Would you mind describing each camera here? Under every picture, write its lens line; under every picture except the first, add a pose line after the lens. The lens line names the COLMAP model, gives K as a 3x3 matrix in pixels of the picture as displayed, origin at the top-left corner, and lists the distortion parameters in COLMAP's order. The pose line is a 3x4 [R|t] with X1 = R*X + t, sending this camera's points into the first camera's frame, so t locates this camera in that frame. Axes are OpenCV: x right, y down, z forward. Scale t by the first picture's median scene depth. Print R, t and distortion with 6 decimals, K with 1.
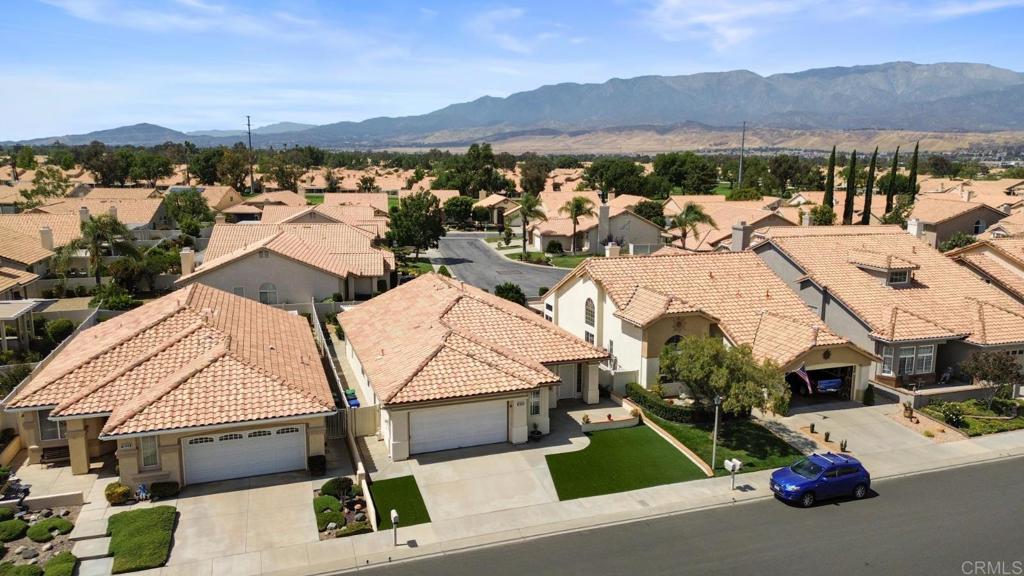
lens RADIAL K [[714.5, 0, 514.8], [0, 714.5, 291.5], [0, 0, 1]] dist [0.052451, -0.046679]
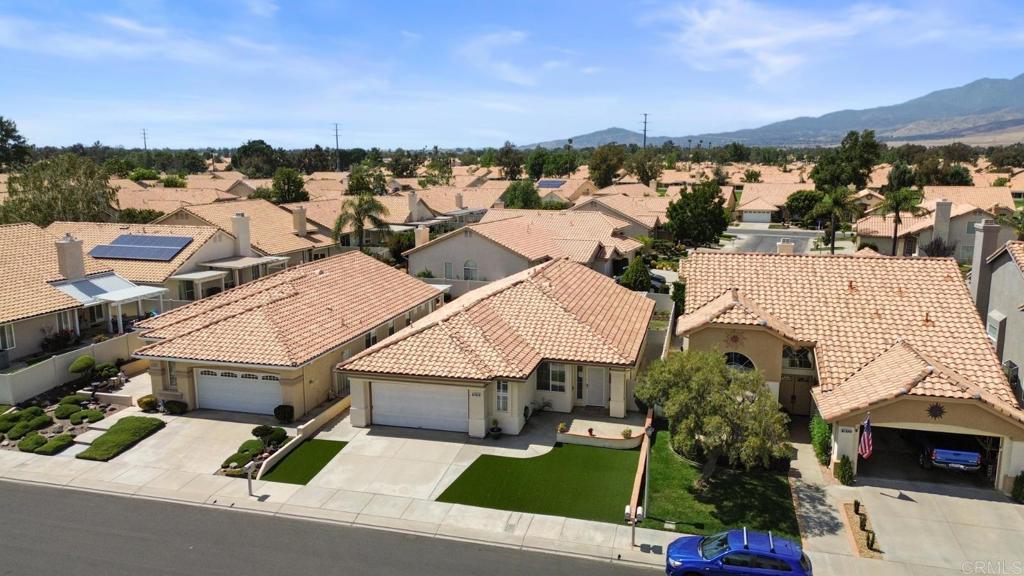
lens RADIAL K [[714.5, 0, 514.8], [0, 714.5, 291.5], [0, 0, 1]] dist [0.052451, -0.046679]
pose [[0.827514, 0.093381, -0.553625, 0.536460], [-0.091967, 0.995297, 0.030415, -0.008366], [0.553862, 0.025747, 0.832210, 0.247437]]
